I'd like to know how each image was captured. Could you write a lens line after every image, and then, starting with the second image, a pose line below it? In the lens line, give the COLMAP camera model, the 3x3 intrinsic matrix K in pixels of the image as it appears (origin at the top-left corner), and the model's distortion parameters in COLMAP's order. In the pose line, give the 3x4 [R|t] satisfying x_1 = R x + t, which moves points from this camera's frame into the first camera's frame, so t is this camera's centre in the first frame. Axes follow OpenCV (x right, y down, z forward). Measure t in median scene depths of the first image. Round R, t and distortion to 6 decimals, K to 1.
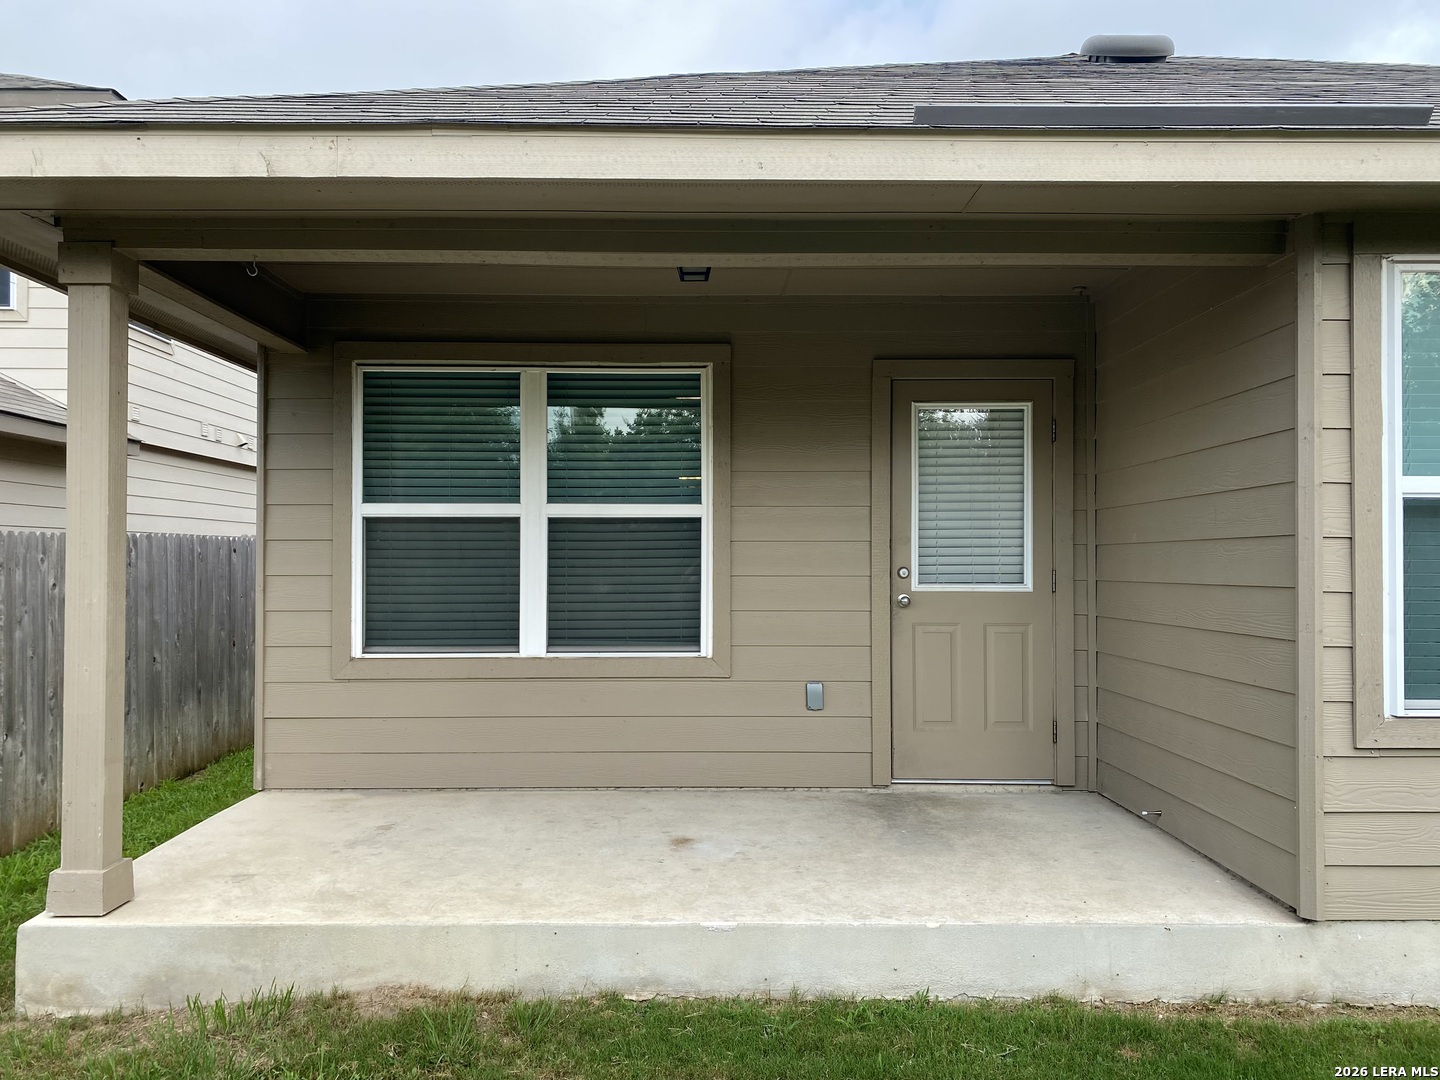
lens RADIAL K [[1094.5, 0, 723.7], [0, 1094.5, 547.1], [0, 0, 1]] dist [0.290661, -0.348940]
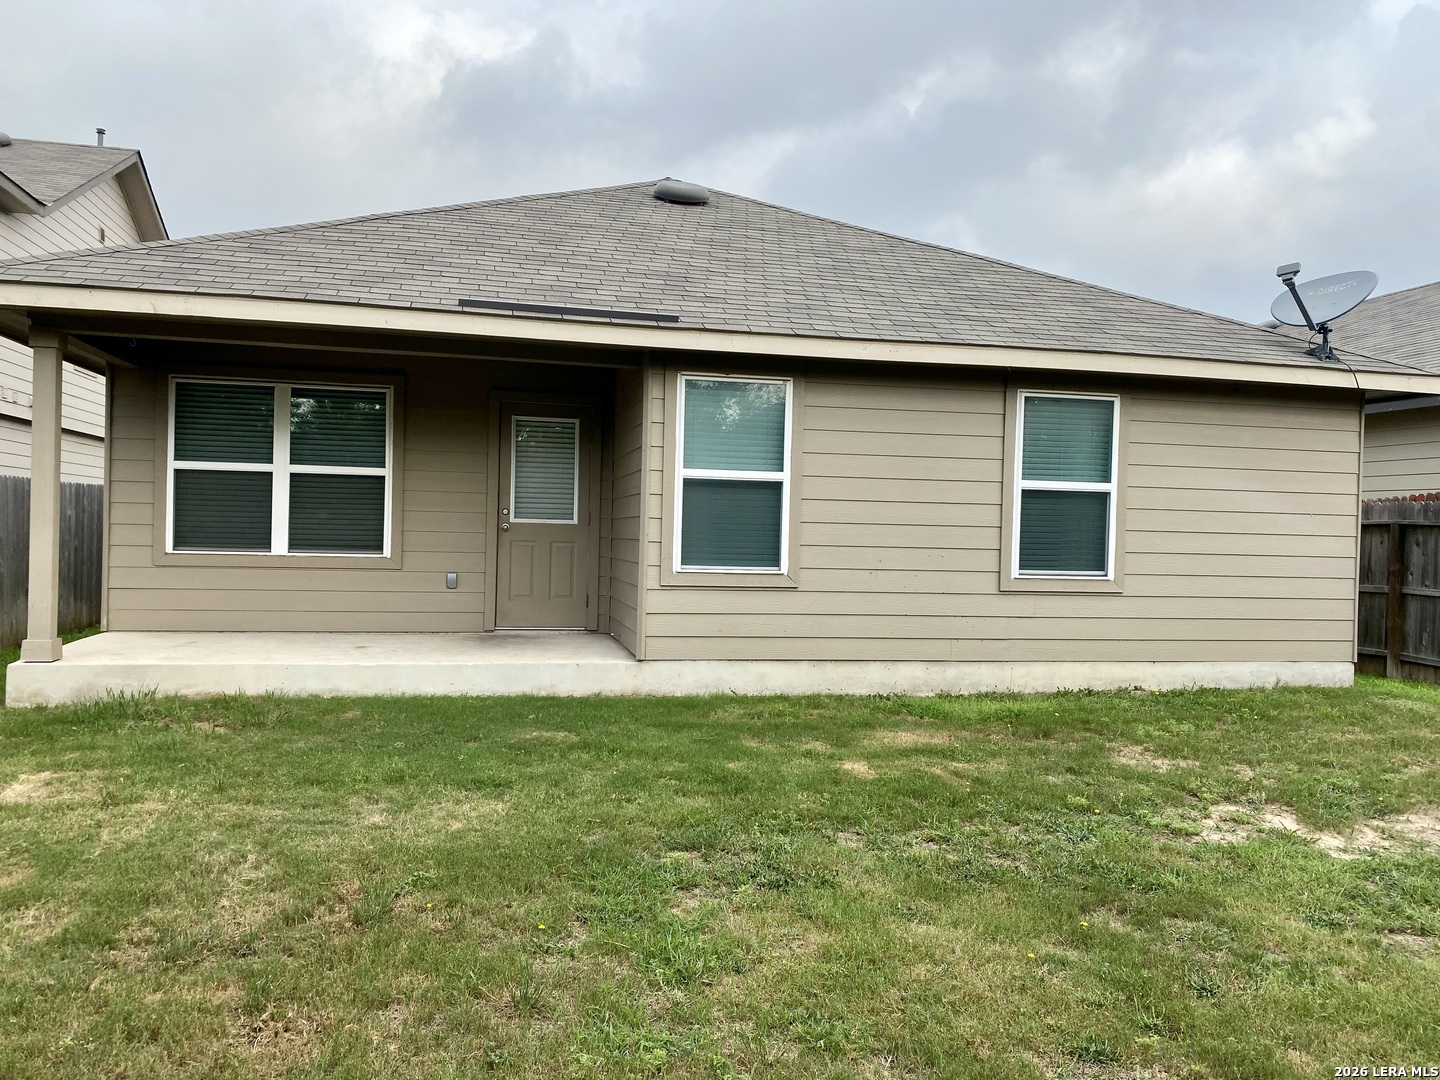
lens RADIAL K [[1102.4, 0, 723.6], [0, 1102.4, 548.2], [0, 0, 1]] dist [0.073526, -0.083678]
pose [[0.980604, 0.021779, 0.194784, 0.162639], [-0.027273, 0.999301, 0.025568, 0.026810], [-0.194091, -0.030385, 0.980513, -0.805223]]
